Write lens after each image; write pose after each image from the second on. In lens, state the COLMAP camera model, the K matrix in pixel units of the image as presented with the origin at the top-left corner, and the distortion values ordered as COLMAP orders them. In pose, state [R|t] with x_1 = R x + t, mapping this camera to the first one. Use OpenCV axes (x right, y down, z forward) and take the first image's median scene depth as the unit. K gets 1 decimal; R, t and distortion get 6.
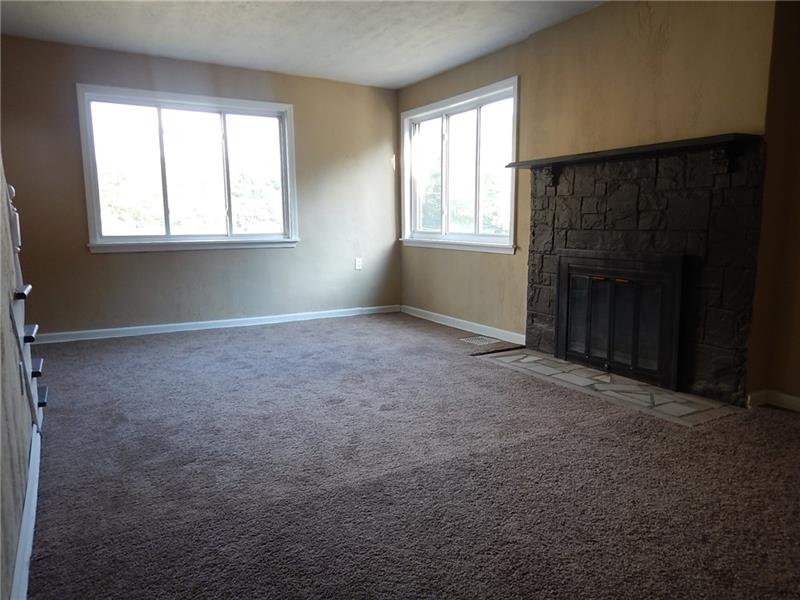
lens RADIAL K [[574.8, 0, 399.7], [0, 574.8, 301.7], [0, 0, 1]] dist [-0.008268, -0.002502]
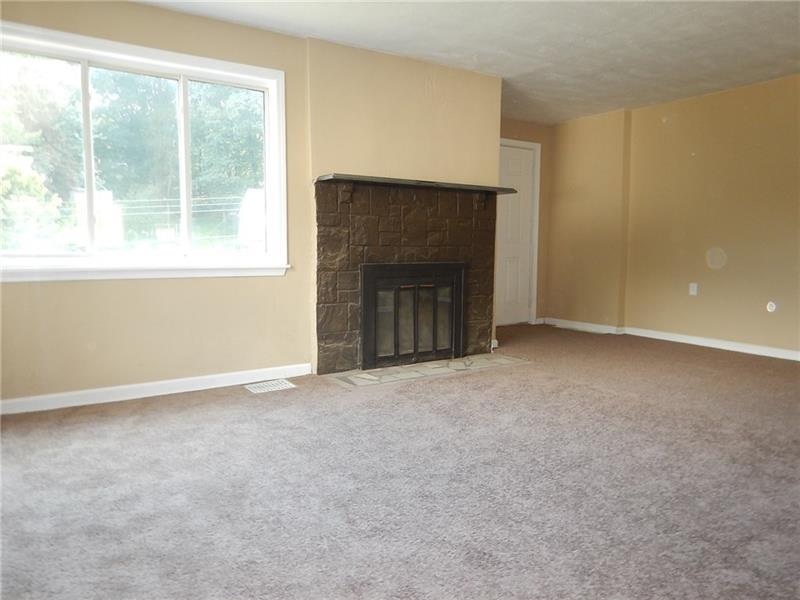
lens RADIAL K [[574.8, 0, 399.7], [0, 574.8, 298.9], [0, 0, 1]] dist [-0.008268, -0.002502]
pose [[-0.031513, -0.101295, 0.994357, -0.710517], [0.137644, 0.984933, 0.104697, -0.121956], [-0.989980, 0.140167, -0.017096, 0.906886]]
